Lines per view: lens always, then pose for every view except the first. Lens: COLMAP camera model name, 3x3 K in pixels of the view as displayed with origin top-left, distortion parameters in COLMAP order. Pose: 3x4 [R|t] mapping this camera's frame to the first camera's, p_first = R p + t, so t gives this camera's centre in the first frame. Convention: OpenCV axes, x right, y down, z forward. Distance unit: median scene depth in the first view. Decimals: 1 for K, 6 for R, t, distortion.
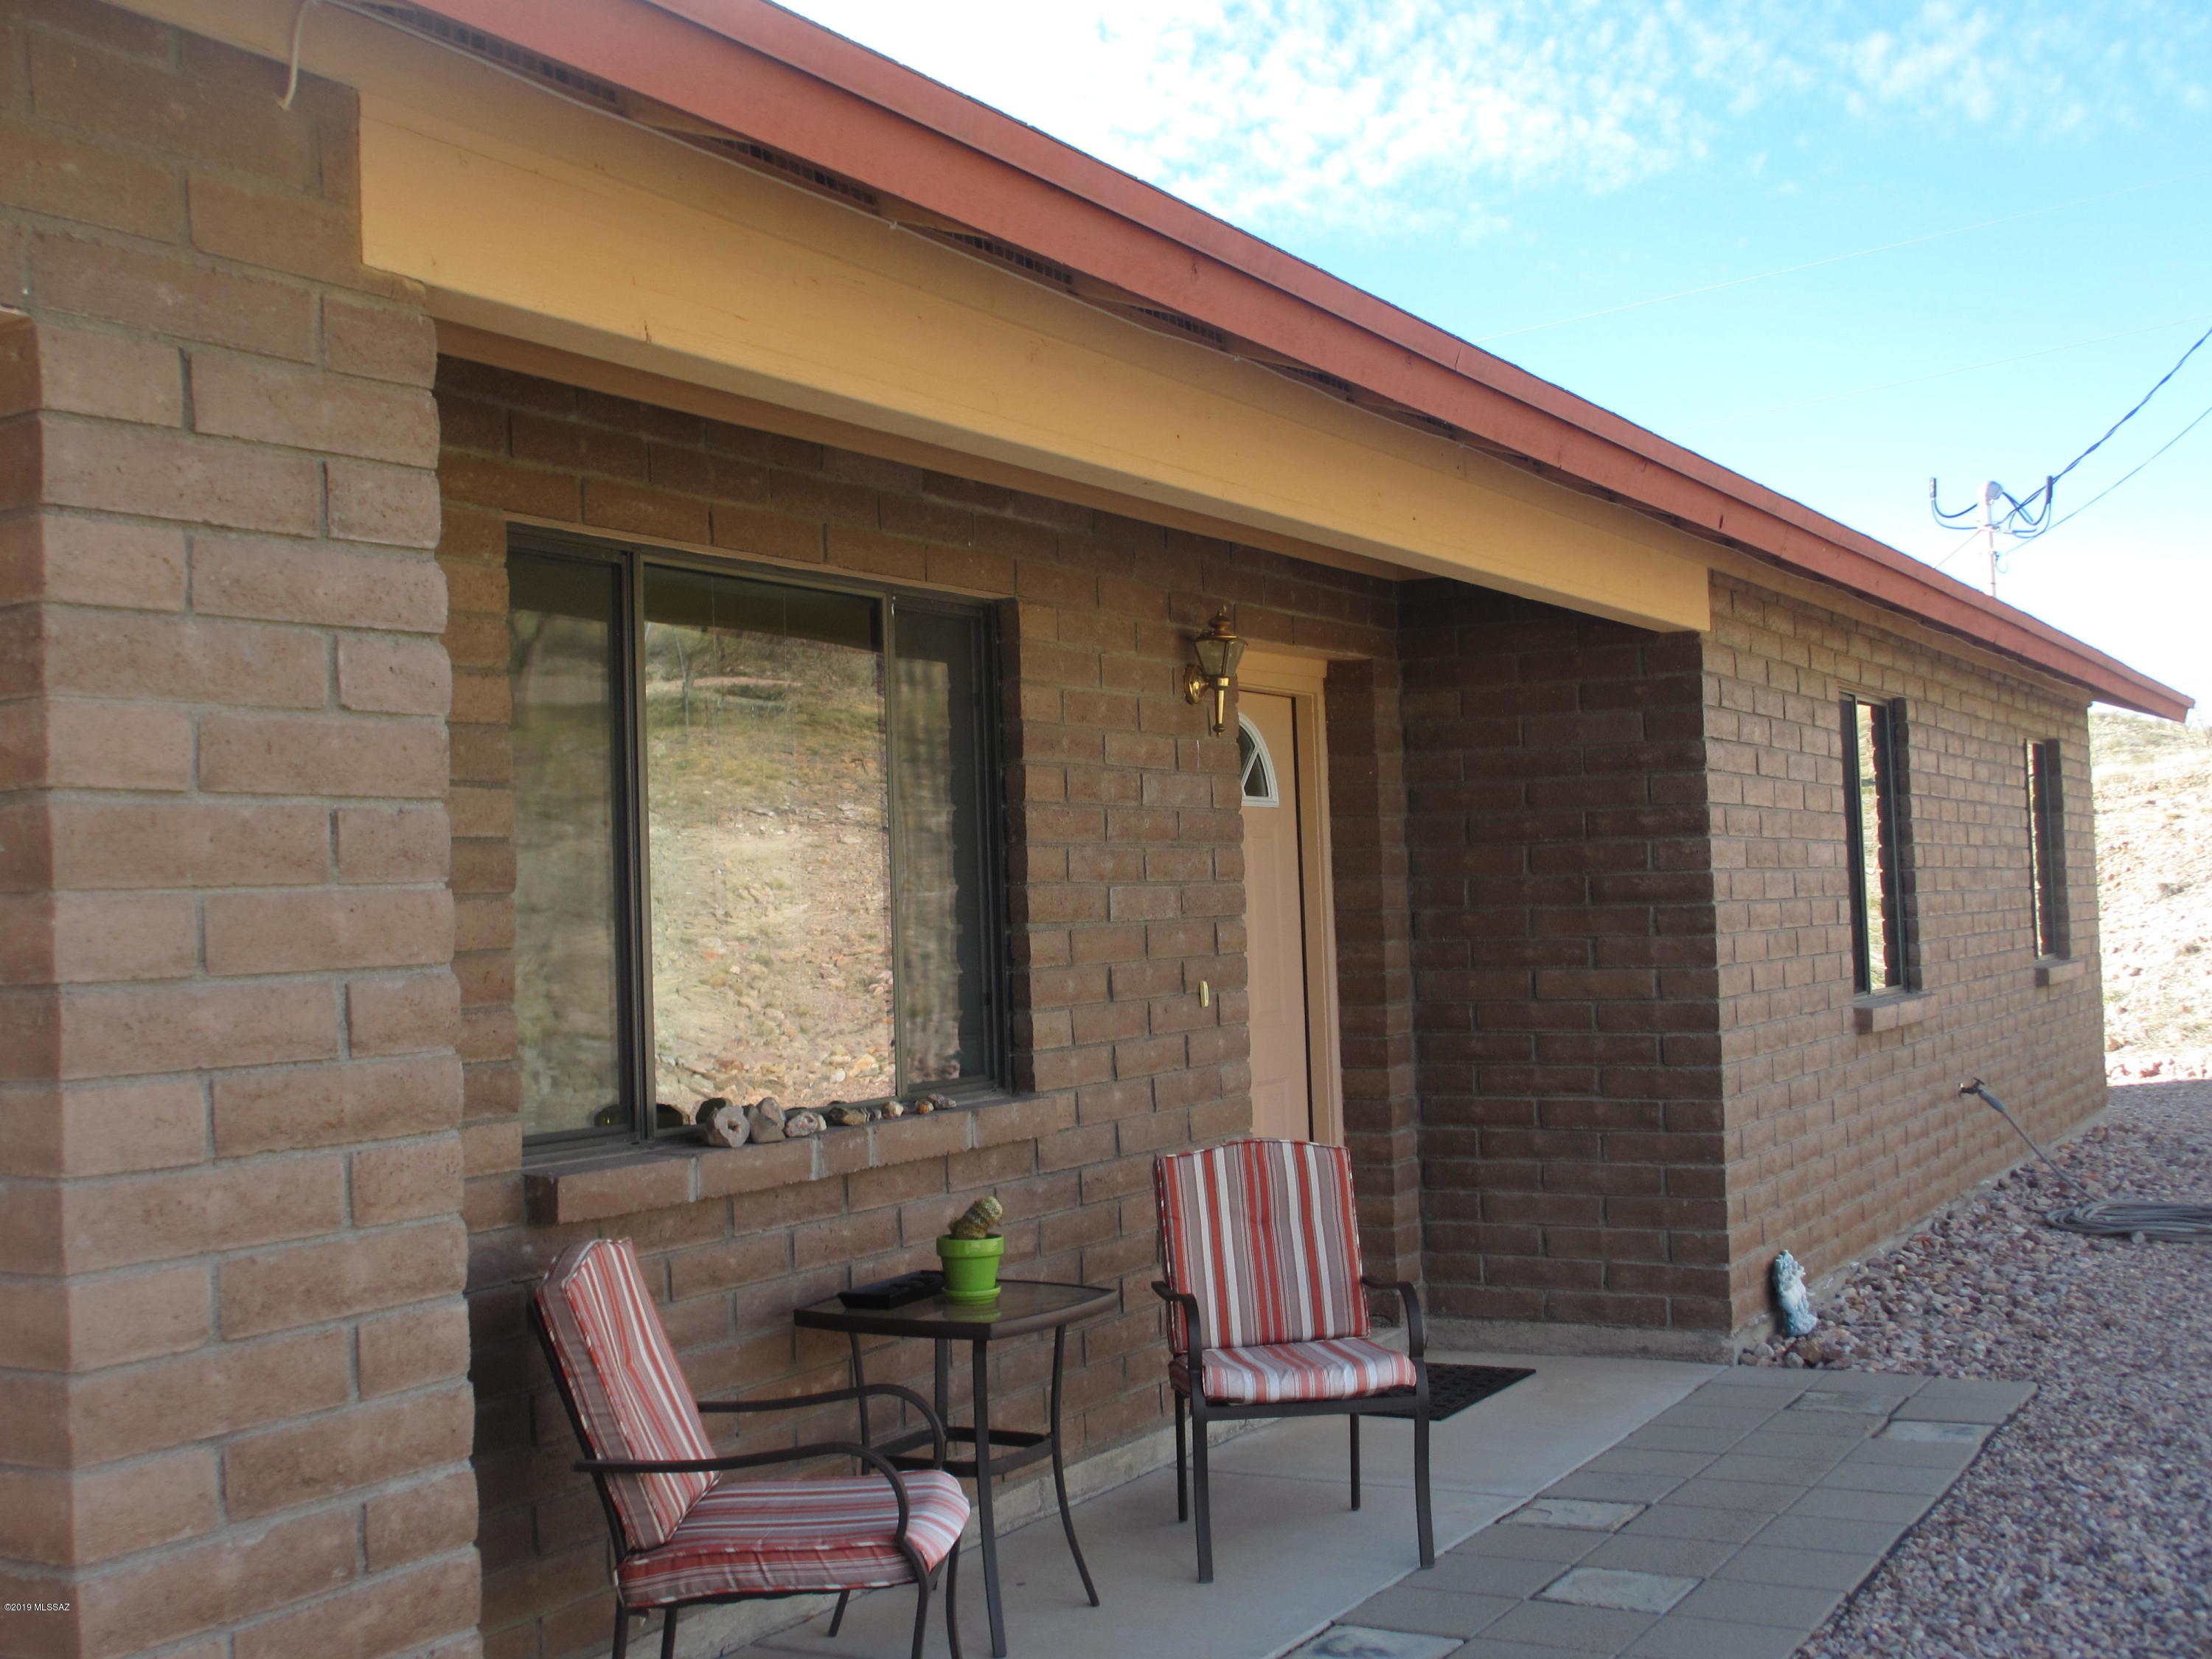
lens RADIAL K [[2555.9, 0, 1104.1], [0, 2555.9, 834.1], [0, 0, 1]] dist [-0.039252, 0.000000]
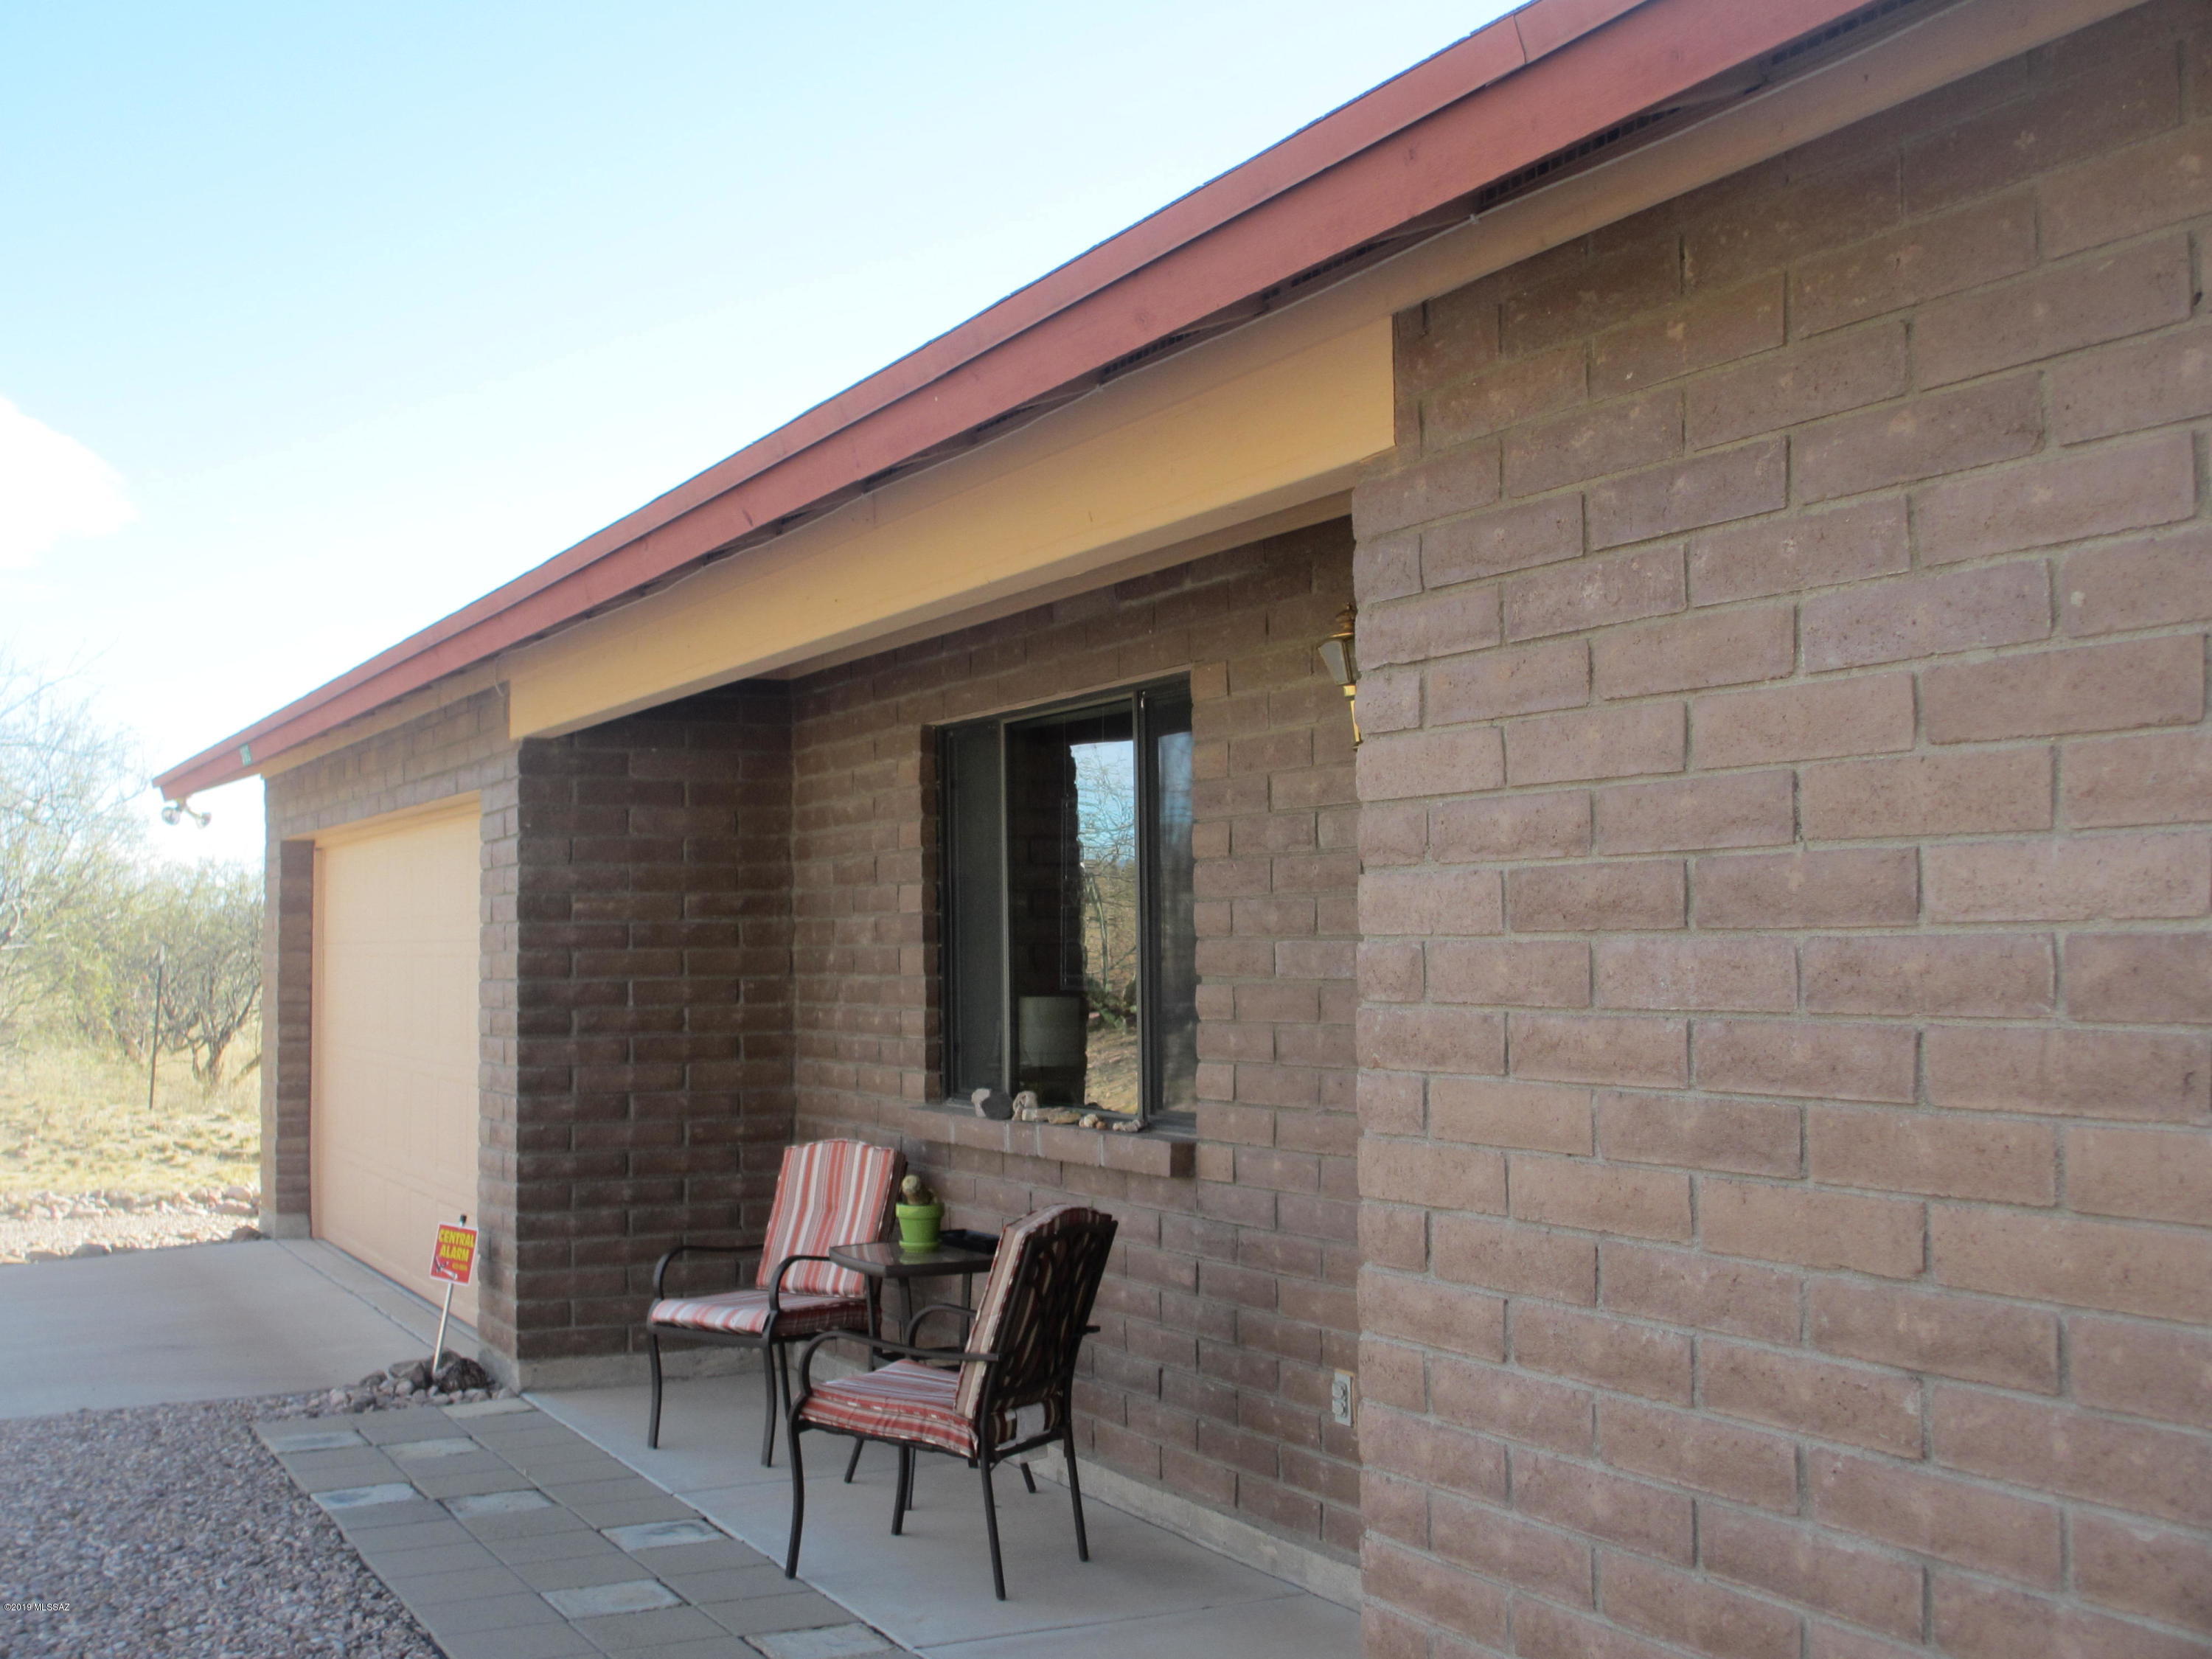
lens RADIAL K [[2555.9, 0, 1105.1], [0, 2555.9, 833.1], [0, 0, 1]] dist [-0.039252, 0.000000]
pose [[-0.561161, 0.005387, -0.827689, 0.816836], [0.055822, 0.997948, -0.031351, 0.007089], [0.825822, -0.063796, -0.560311, 1.487226]]
